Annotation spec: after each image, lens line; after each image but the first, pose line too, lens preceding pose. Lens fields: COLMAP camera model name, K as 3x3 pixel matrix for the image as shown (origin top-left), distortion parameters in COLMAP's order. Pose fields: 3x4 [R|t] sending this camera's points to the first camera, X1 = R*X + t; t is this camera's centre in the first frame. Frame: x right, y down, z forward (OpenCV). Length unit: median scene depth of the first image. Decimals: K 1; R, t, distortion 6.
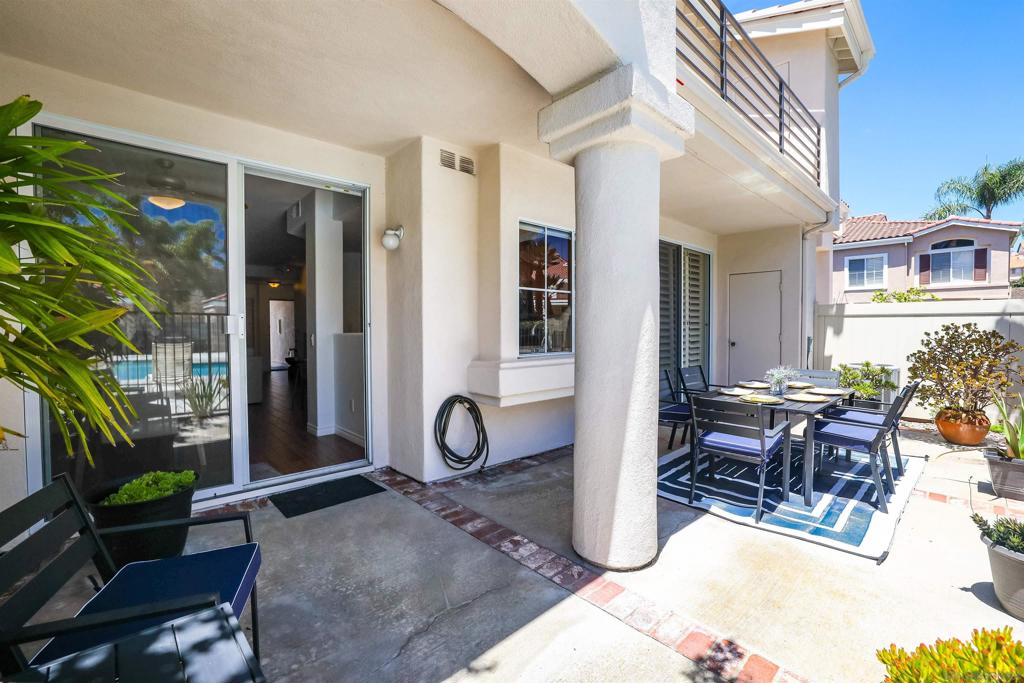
lens RADIAL K [[442.1, 0, 515.6], [0, 442.1, 340.5], [0, 0, 1]] dist [-0.044752, 0.014165]
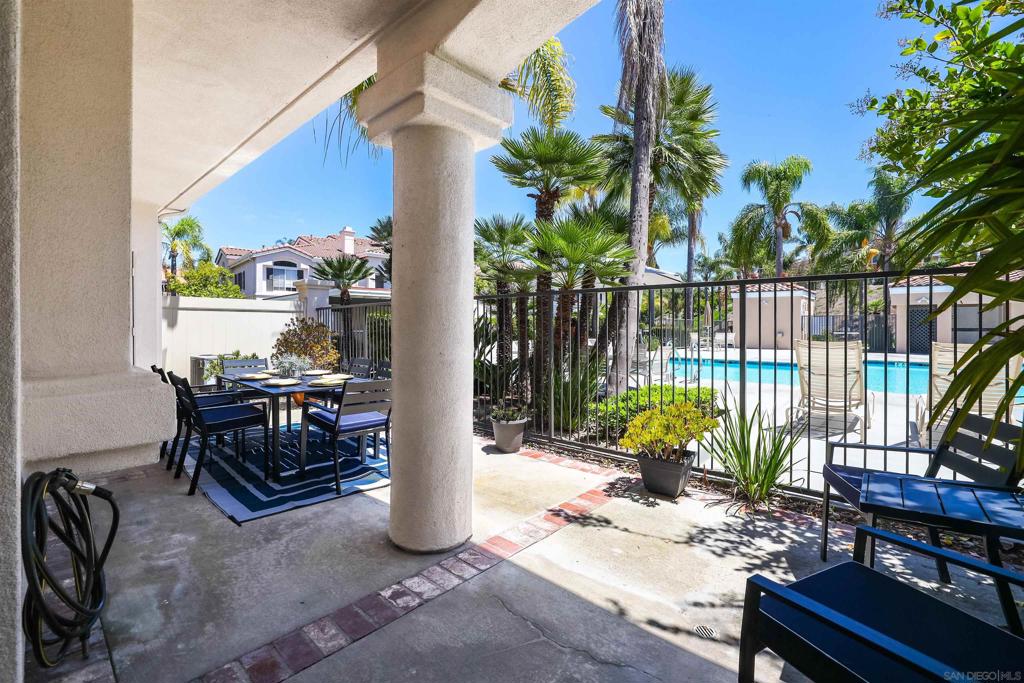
lens RADIAL K [[442.1, 0, 515.6], [0, 442.1, 340.5], [0, 0, 1]] dist [-0.044752, 0.014165]
pose [[-0.104631, -0.024739, 0.994203, -0.758445], [0.021000, 0.999413, 0.027079, 0.014560], [-0.994289, 0.023711, -0.104050, 0.885800]]
